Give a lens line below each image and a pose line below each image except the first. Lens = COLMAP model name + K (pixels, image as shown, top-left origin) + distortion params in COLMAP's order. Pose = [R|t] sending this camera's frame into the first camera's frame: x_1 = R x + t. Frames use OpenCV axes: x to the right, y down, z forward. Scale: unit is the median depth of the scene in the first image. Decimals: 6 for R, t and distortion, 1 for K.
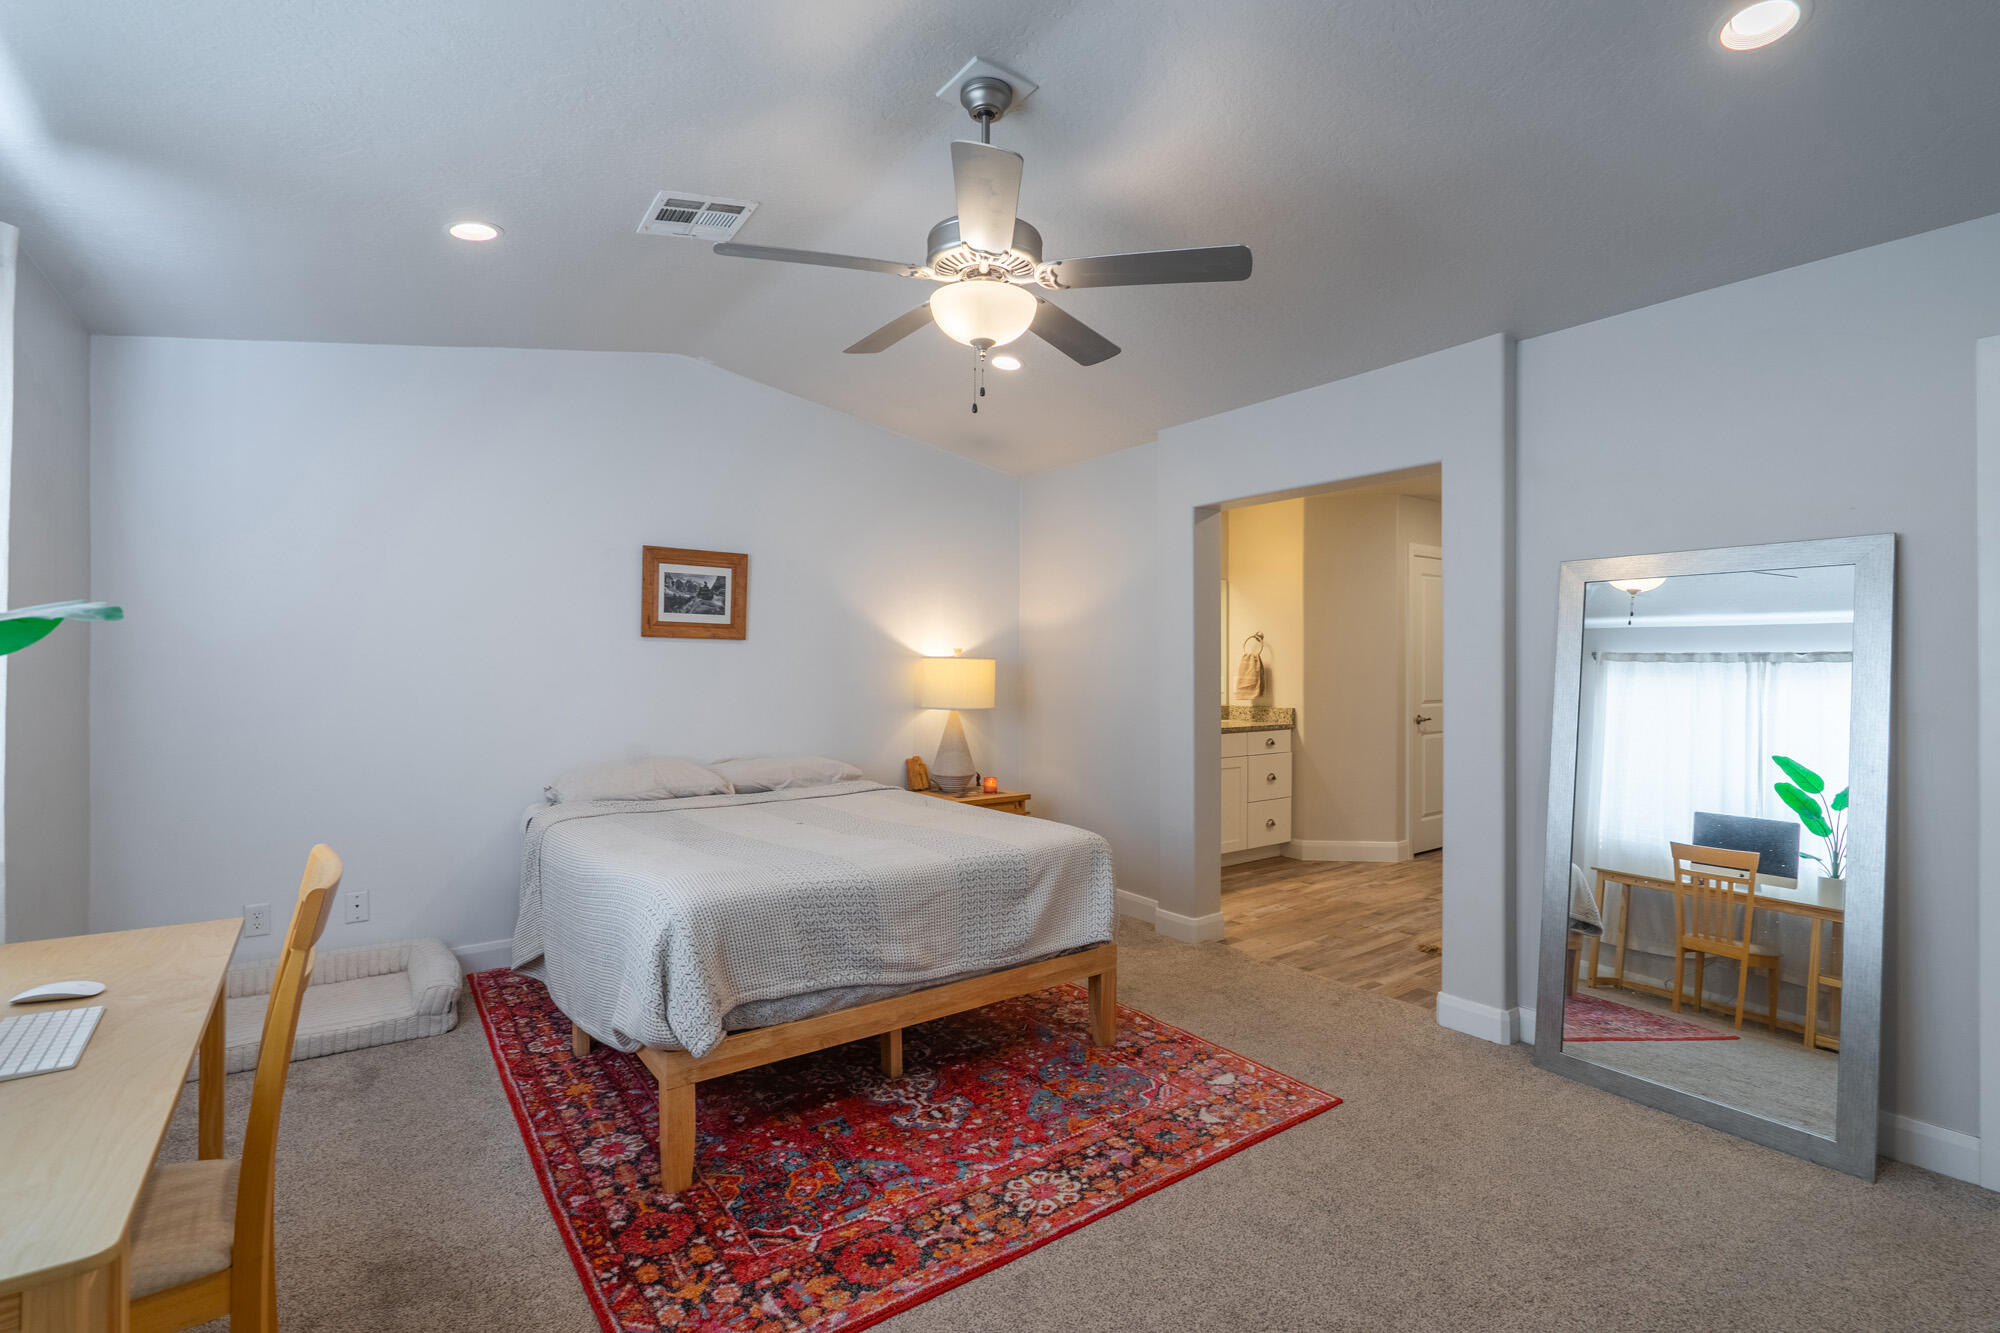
lens RADIAL K [[889.3, 0, 953.3], [0, 889.3, 660.7], [0, 0, 1]] dist [-0.000442, 0.000292]
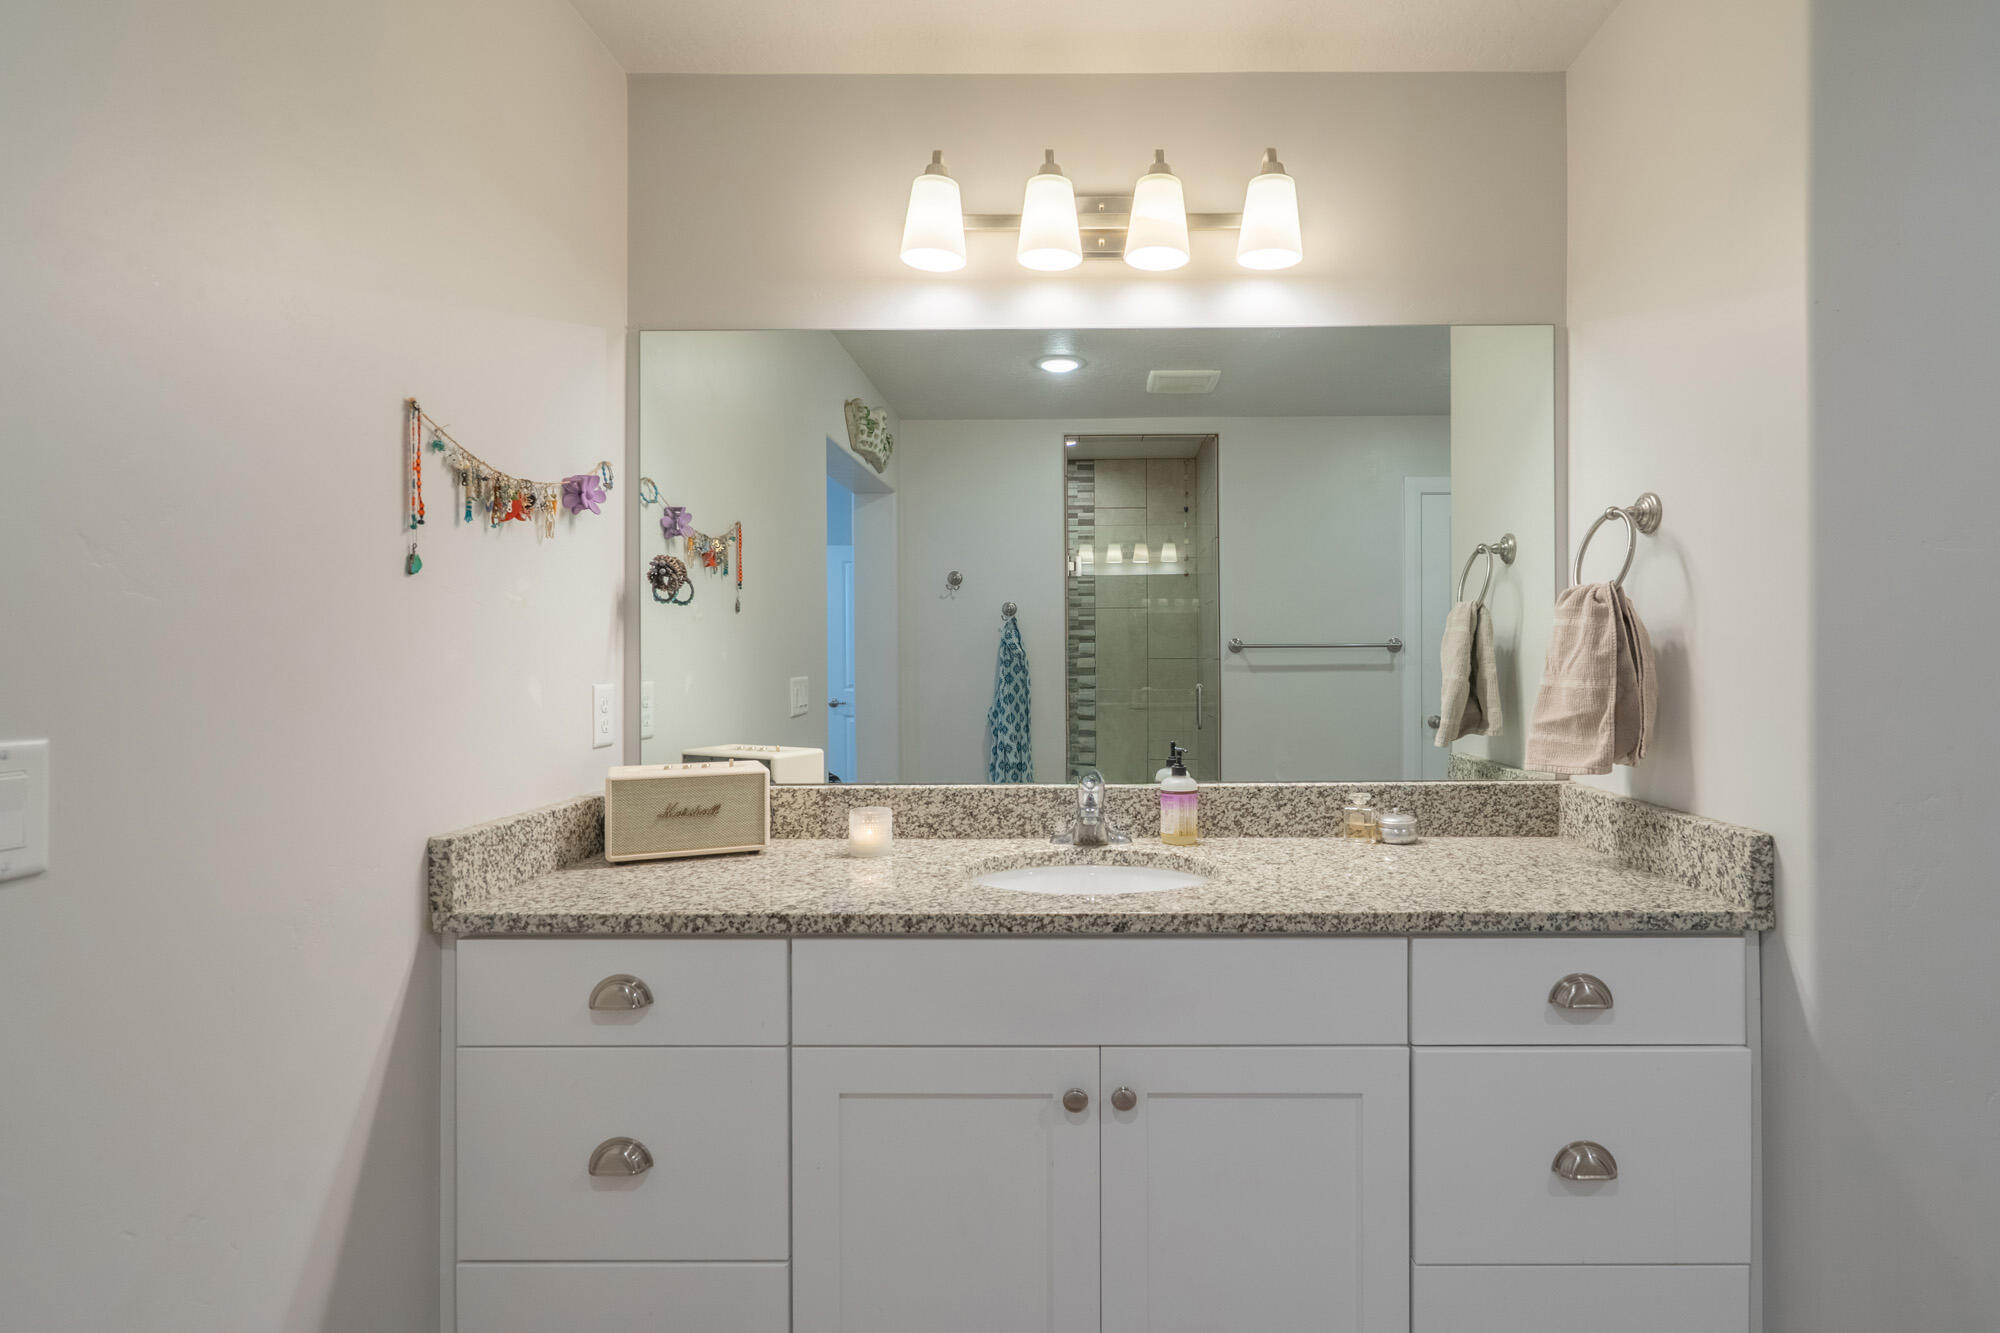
lens RADIAL K [[957.3, 0, 1033.1], [0, 957.3, 653.3], [0, 0, 1]] dist [0.002336, 0.000456]
pose [[0.821216, -0.004591, -0.570599, 0.845426], [0.008768, 0.999951, 0.004573, 0.019628], [0.570550, -0.008758, 0.821216, 1.645281]]
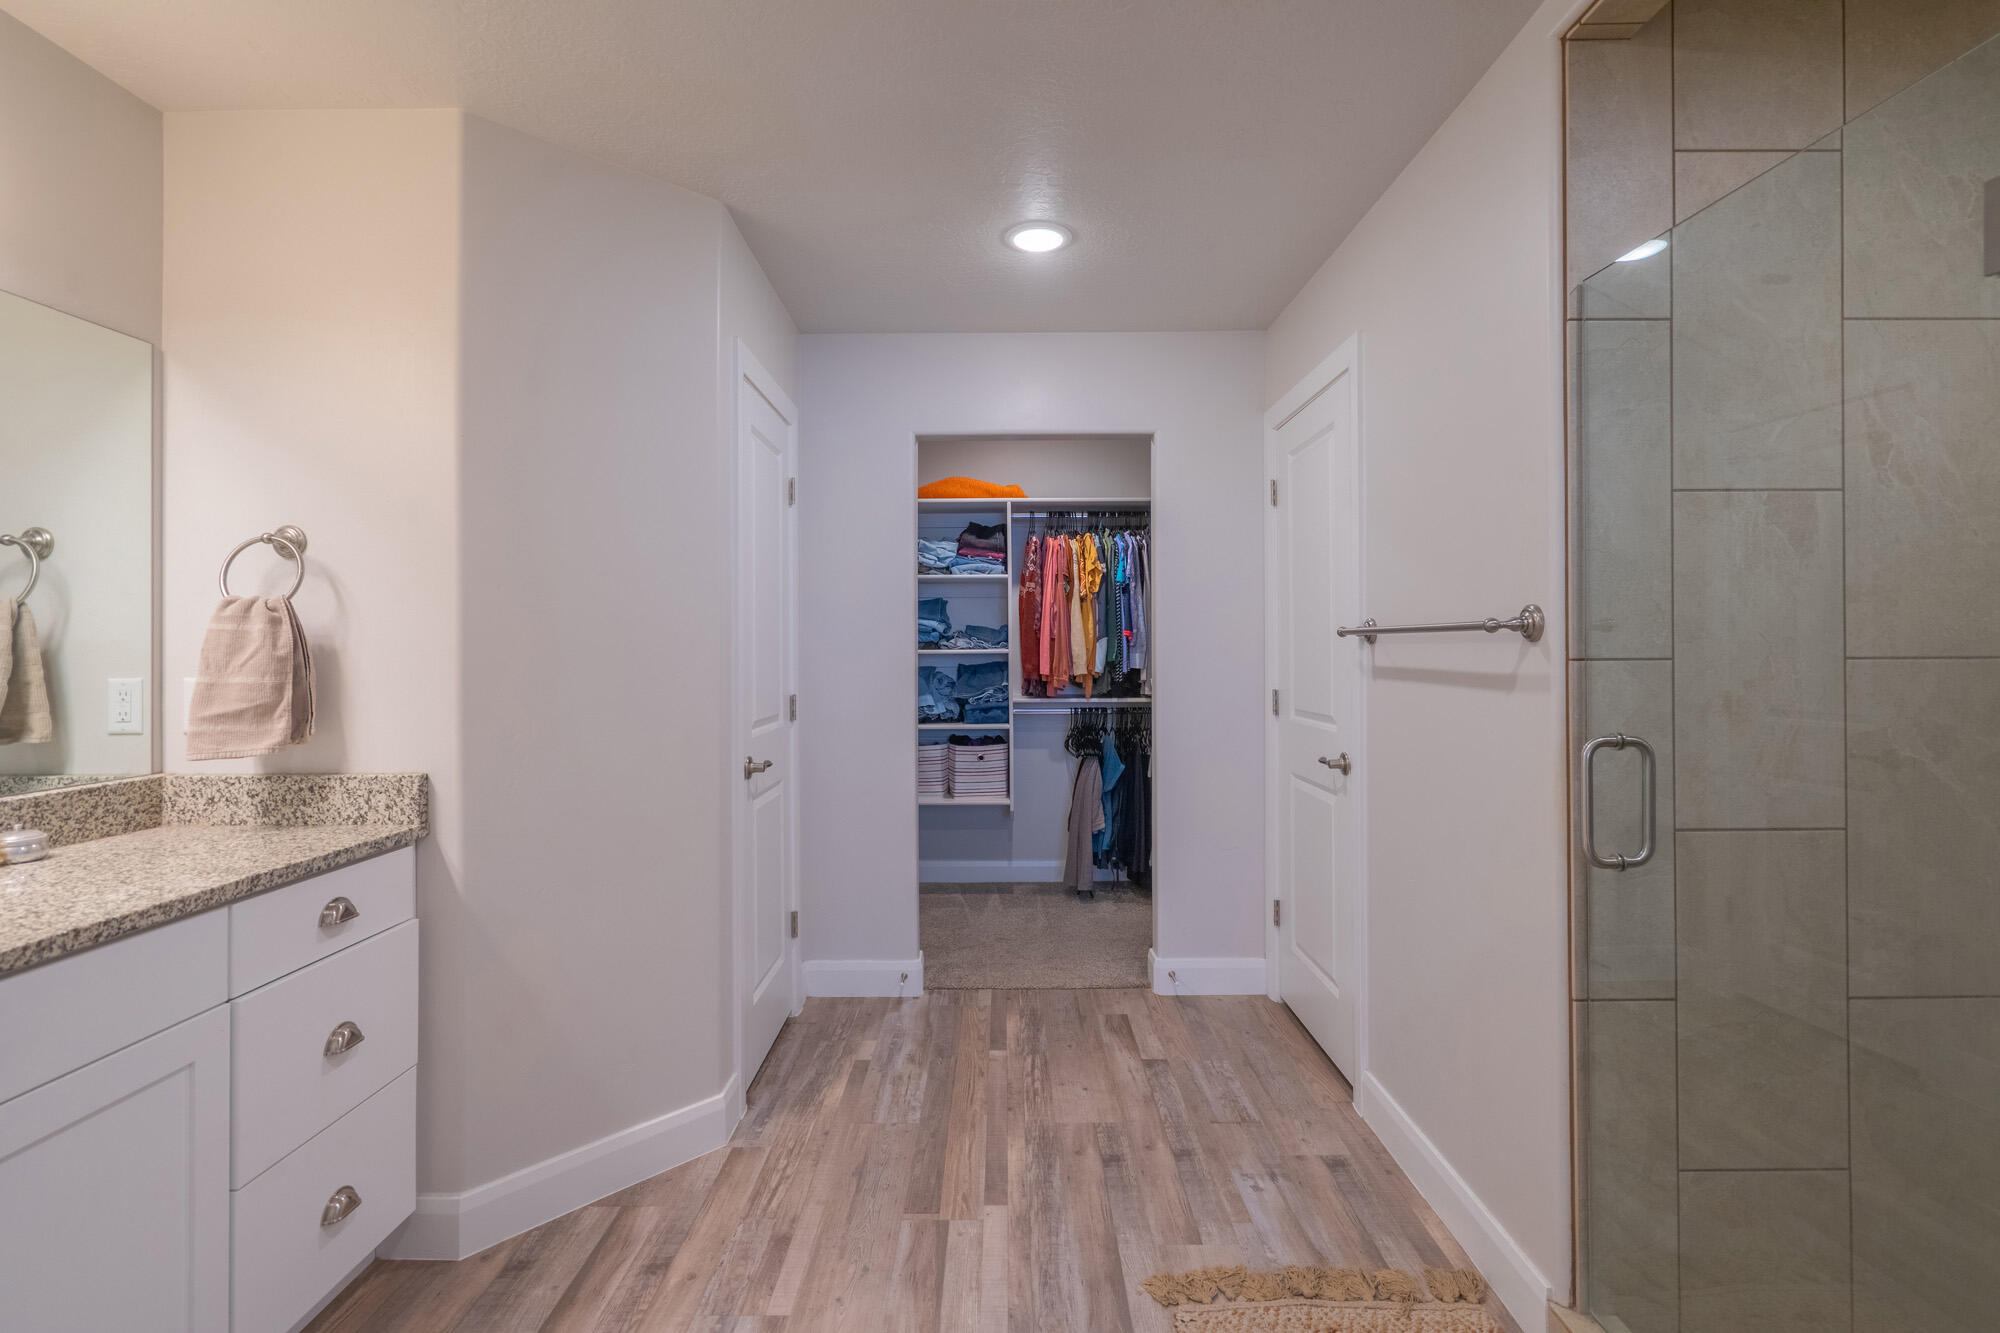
lens RADIAL K [[957.3, 0, 1033.1], [0, 957.3, 653.3], [0, 0, 1]] dist [0.002336, 0.000456]
pose [[0.547675, -0.006714, 0.836664, 0.501136], [-0.001460, 0.999959, 0.008980, 0.017661], [-0.836690, -0.006140, 0.547643, 1.456489]]
